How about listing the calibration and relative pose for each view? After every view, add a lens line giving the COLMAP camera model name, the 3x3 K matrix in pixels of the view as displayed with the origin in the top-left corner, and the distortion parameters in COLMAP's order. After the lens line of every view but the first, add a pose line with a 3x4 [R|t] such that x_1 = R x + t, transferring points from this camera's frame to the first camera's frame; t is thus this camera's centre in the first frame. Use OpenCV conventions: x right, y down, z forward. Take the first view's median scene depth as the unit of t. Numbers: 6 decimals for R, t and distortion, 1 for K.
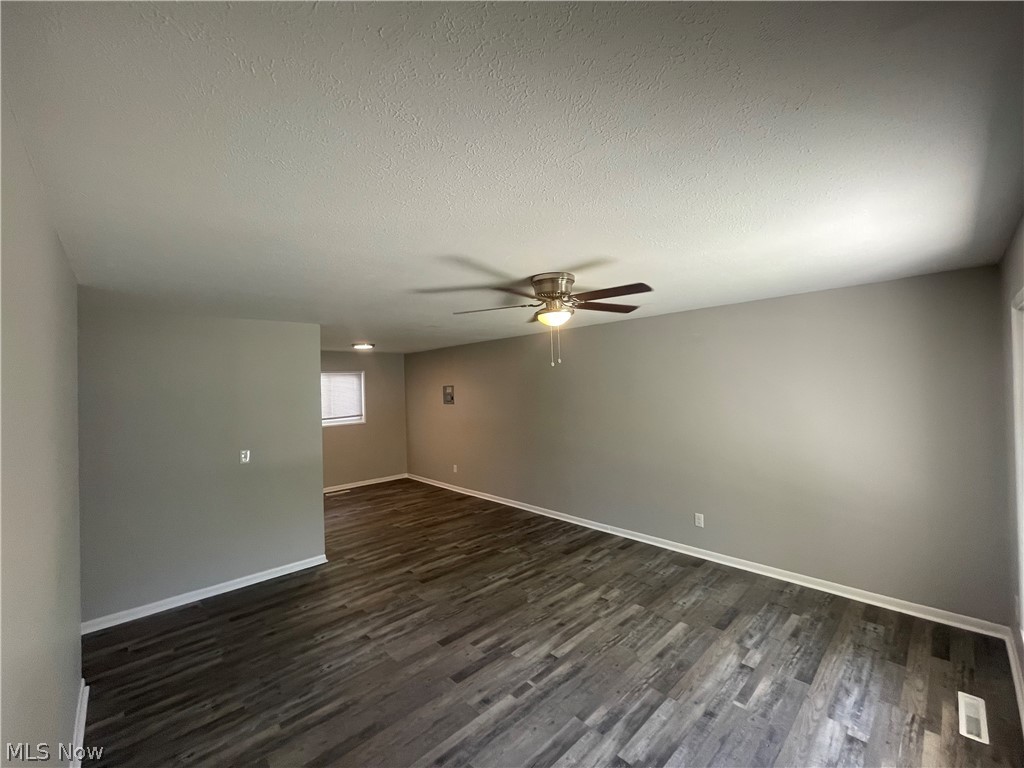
lens RADIAL K [[418.5, 0, 513.4], [0, 418.5, 383.9], [0, 0, 1]] dist [-0.001927, -0.000021]
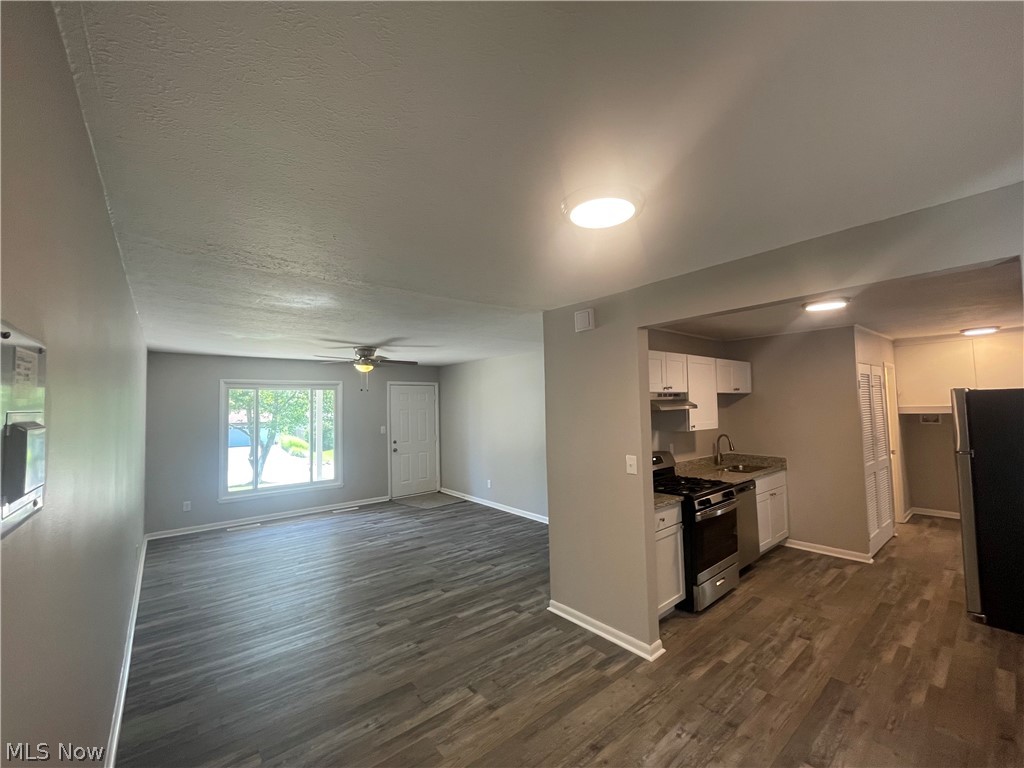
lens RADIAL K [[418.5, 0, 513.4], [0, 418.5, 383.9], [0, 0, 1]] dist [-0.001927, -0.000021]
pose [[-0.996480, 0.054122, 0.064014, -0.554989], [0.049925, 0.996607, -0.065438, 0.063447], [-0.067338, -0.062012, -0.995801, 2.222497]]
